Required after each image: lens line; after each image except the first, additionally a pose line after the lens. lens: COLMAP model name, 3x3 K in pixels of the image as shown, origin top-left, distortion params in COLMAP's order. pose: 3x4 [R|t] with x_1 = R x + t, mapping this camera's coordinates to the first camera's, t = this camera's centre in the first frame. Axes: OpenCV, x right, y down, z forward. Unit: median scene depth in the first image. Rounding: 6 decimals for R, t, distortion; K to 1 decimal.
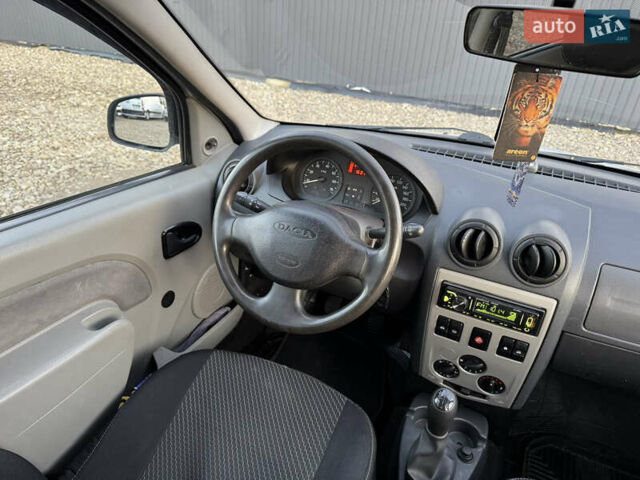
lens RADIAL K [[457.7, 0, 320.0], [0, 457.7, 240.0], [0, 0, 1]] dist [0.025313, -0.004536]
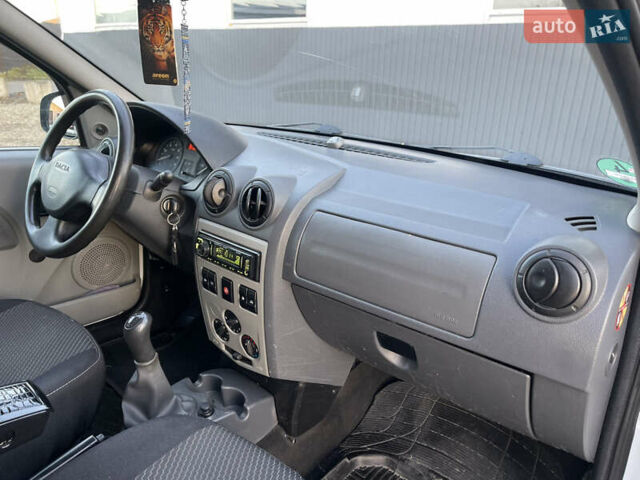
lens RADIAL K [[500.3, 0, 320.0], [0, 500.3, 240.0], [0, 0, 1]] dist [0.035438, -0.002212]
pose [[0.954275, 0.060901, -0.292660, 0.867908], [-0.112581, 0.980161, -0.163125, 0.268466], [0.276920, 0.188614, 0.942200, 0.001121]]
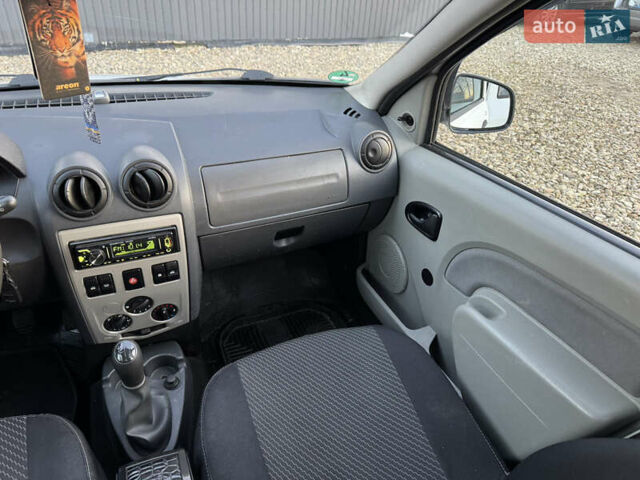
lens RADIAL K [[457.3, 0, 317.5], [0, 457.3, 235.4], [0, 0, 1]] dist [0.006671, -0.002457]
pose [[0.666857, -0.428816, 0.609441, 0.050204], [0.346397, 0.902488, 0.255979, 0.013680], [-0.659782, 0.040407, 0.750370, -0.012541]]
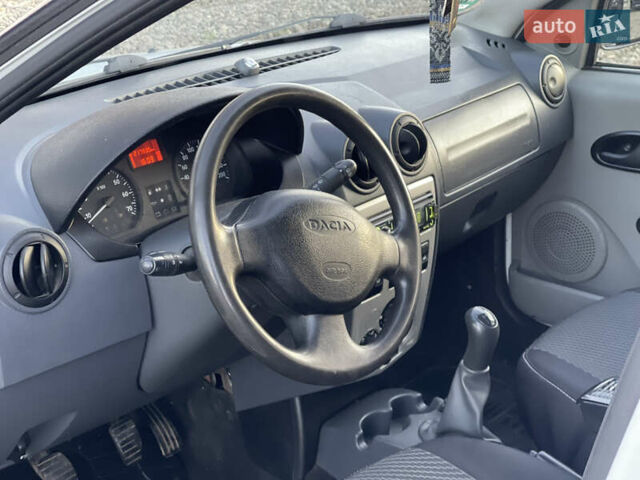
lens RADIAL K [[1171.0, 0, 320.0], [0, 1171.0, 240.0], [0, 0, 1]] dist [0.213053, -0.212666]
pose [[0.249497, -0.410961, 0.876848, -1.424405], [0.464893, 0.845146, 0.263823, -0.418647], [-0.849486, 0.341817, 0.401915, 0.298425]]
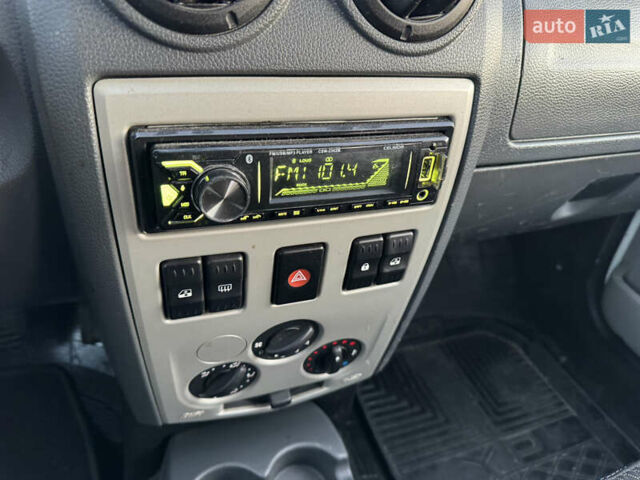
lens RADIAL K [[457.3, 0, 317.5], [0, 457.3, 235.4], [0, 0, 1]] dist [0.006671, -0.002457]
pose [[0.712164, -0.393322, 0.581481, 0.176241], [0.279539, 0.918688, 0.279052, 0.100628], [-0.643957, -0.036184, 0.764205, 0.746325]]
